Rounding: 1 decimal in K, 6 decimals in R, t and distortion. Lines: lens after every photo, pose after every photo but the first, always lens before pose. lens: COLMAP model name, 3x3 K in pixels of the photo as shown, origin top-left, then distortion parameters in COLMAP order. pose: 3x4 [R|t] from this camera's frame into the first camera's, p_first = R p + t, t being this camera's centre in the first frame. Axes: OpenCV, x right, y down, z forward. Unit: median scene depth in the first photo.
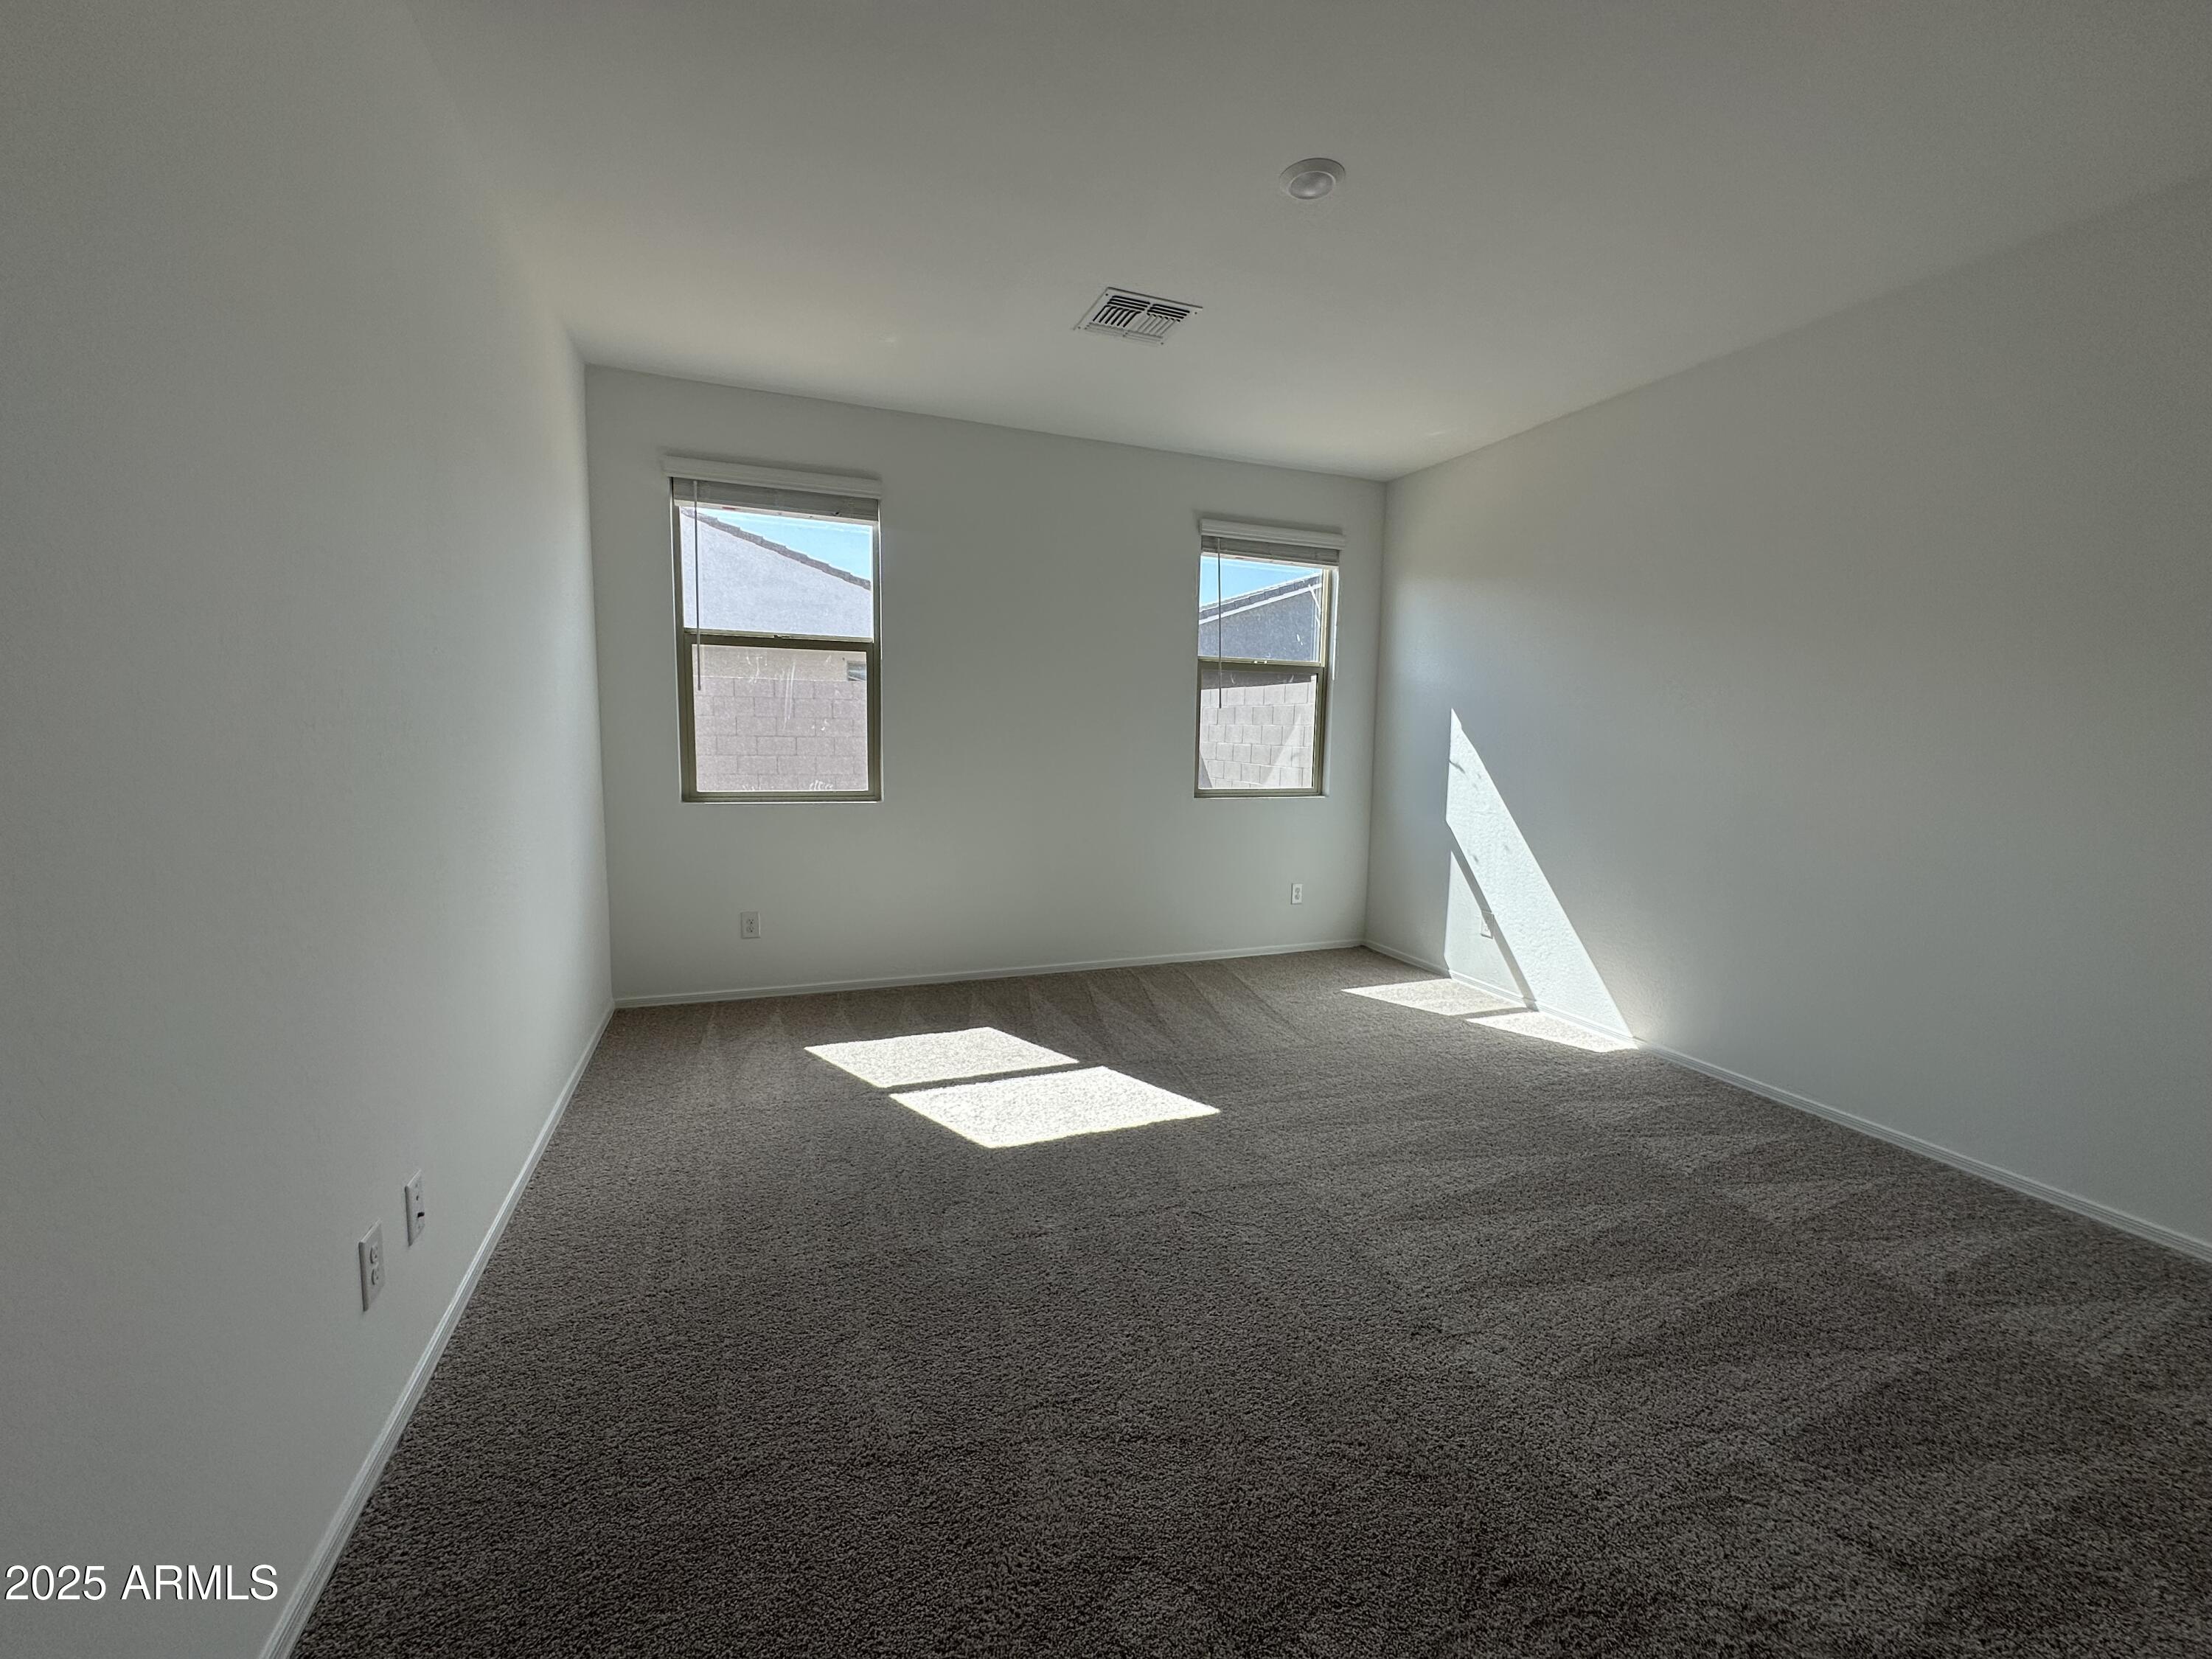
lens RADIAL K [[881.2, 0, 1106.0], [0, 881.2, 829.5], [0, 0, 1]] dist [-0.005290, 0.002201]
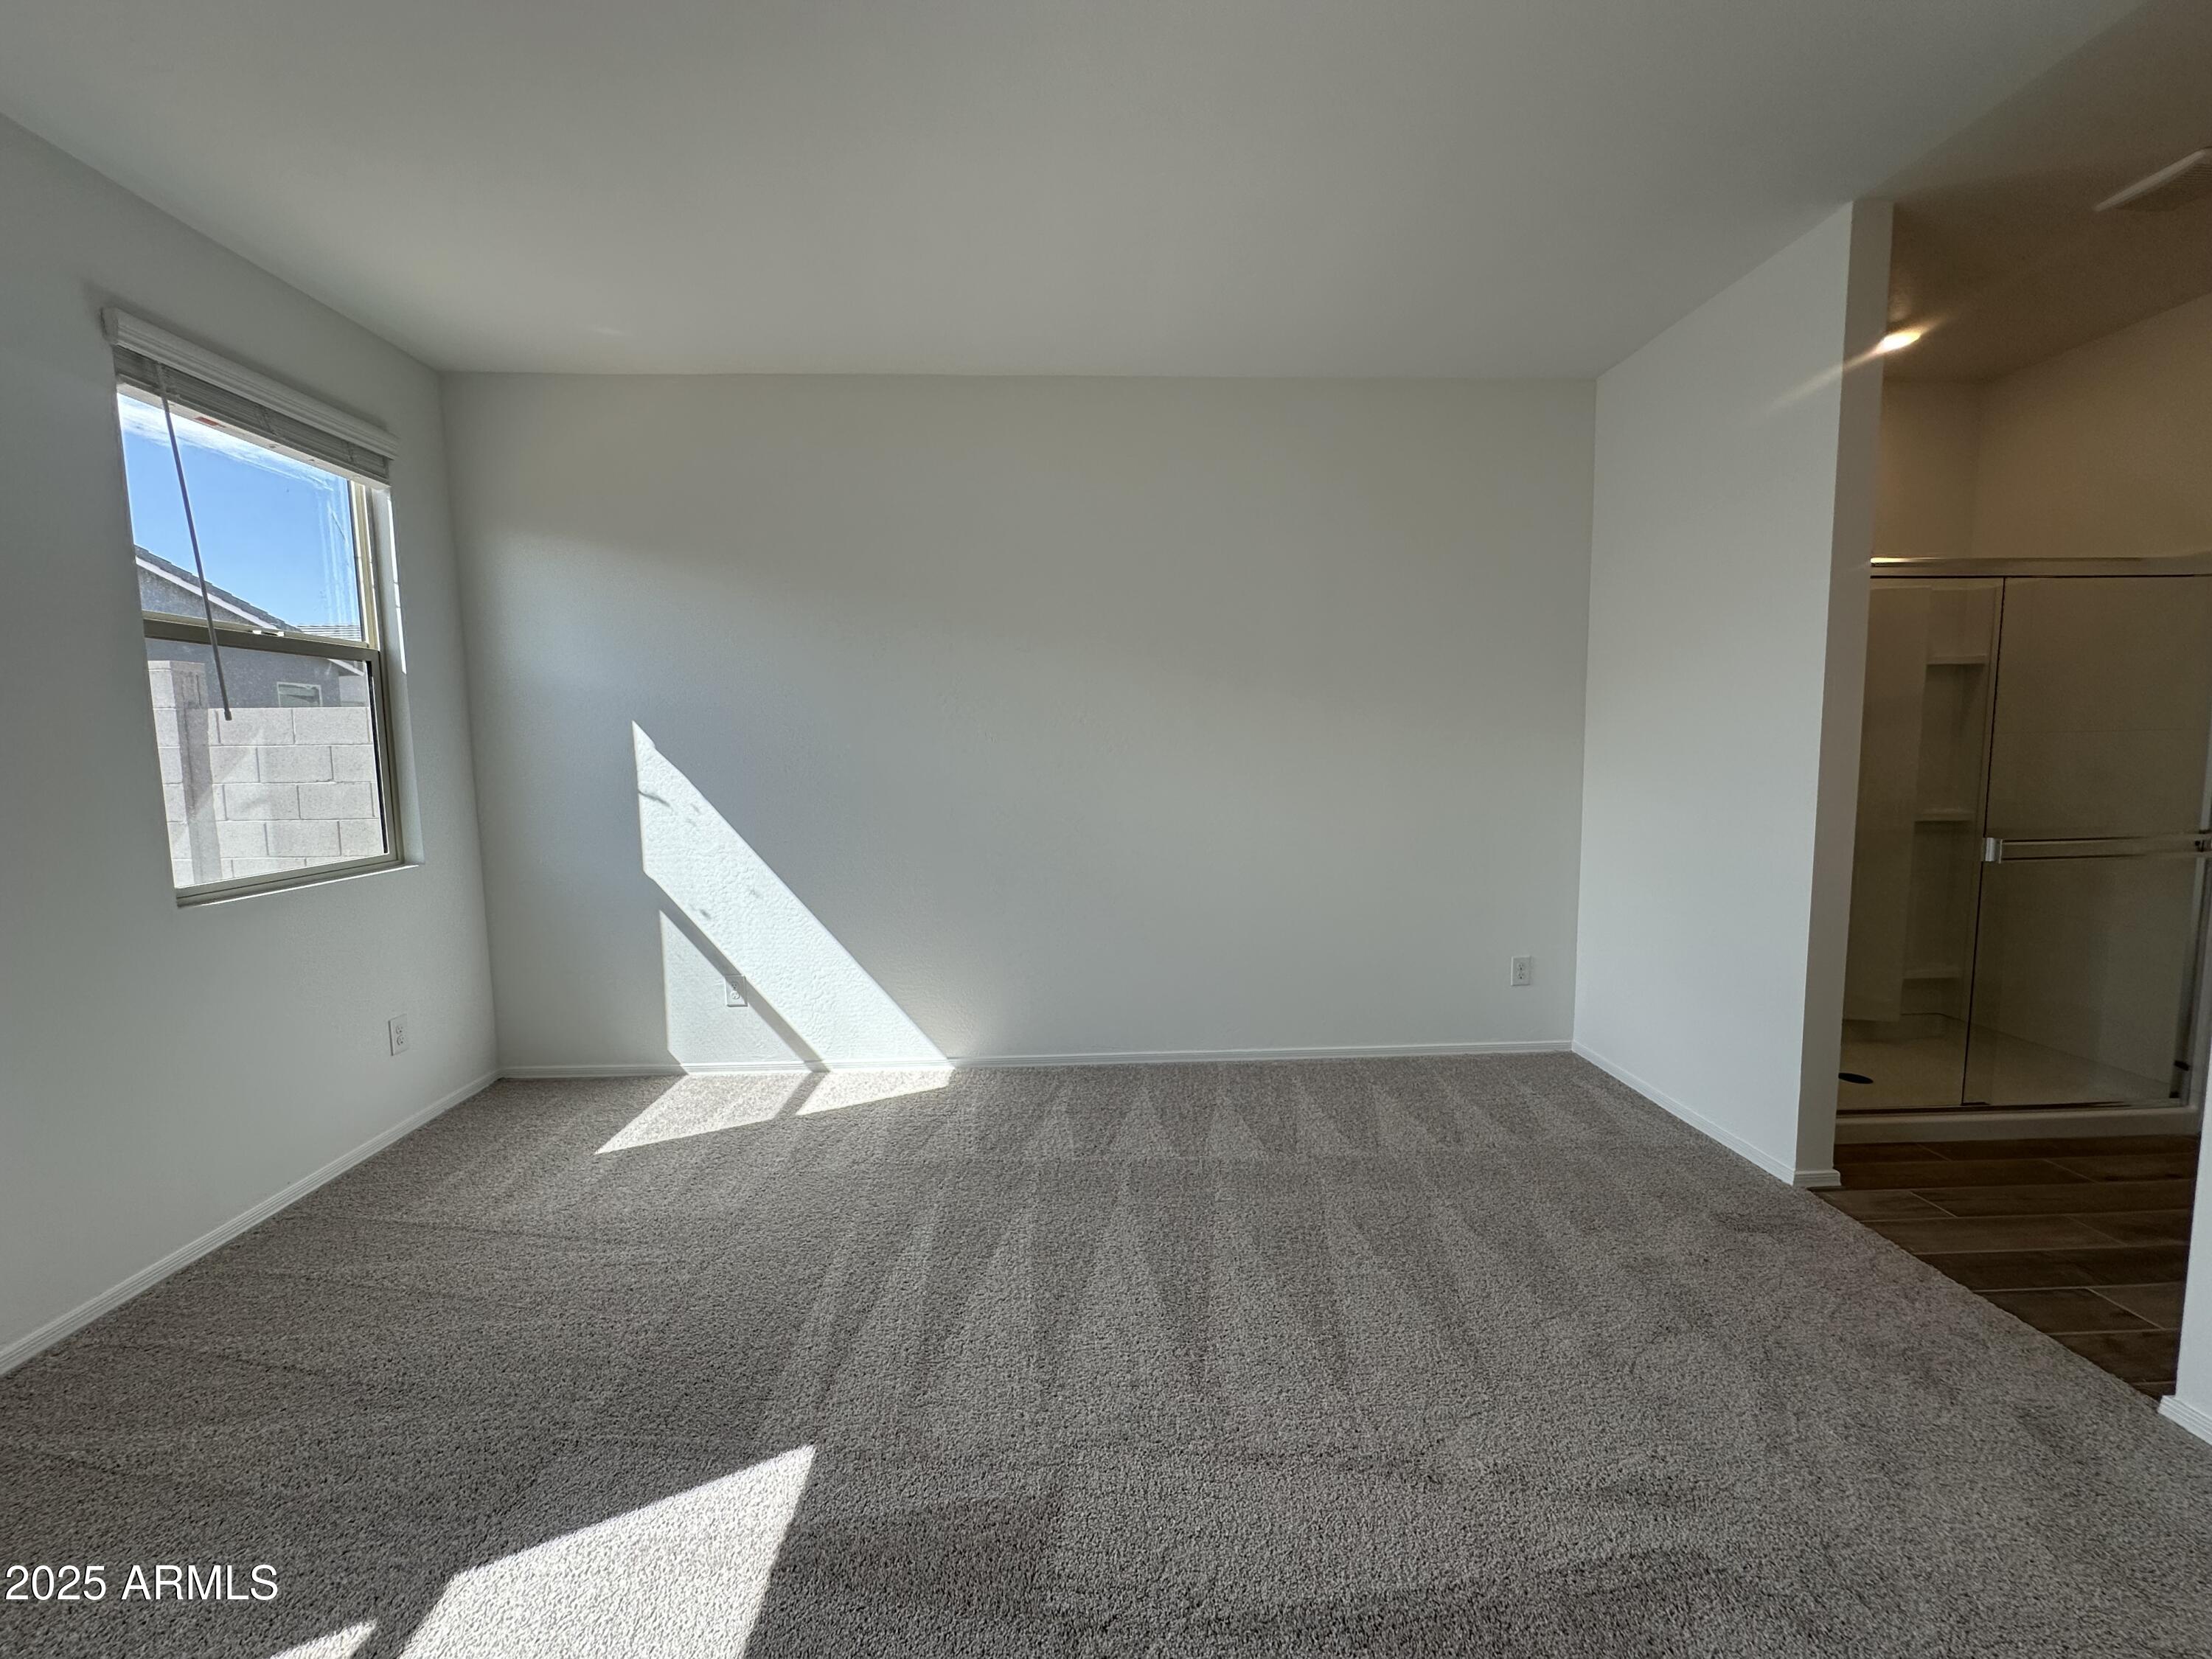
lens RADIAL K [[882.5, 0, 1106.0], [0, 882.5, 829.5], [0, 0, 1]] dist [-0.004488, -0.000721]
pose [[0.317807, -0.117877, 0.940800, -0.196002], [0.123637, 0.988922, 0.082141, -0.061401], [-0.940060, 0.090213, 0.328860, 0.408342]]
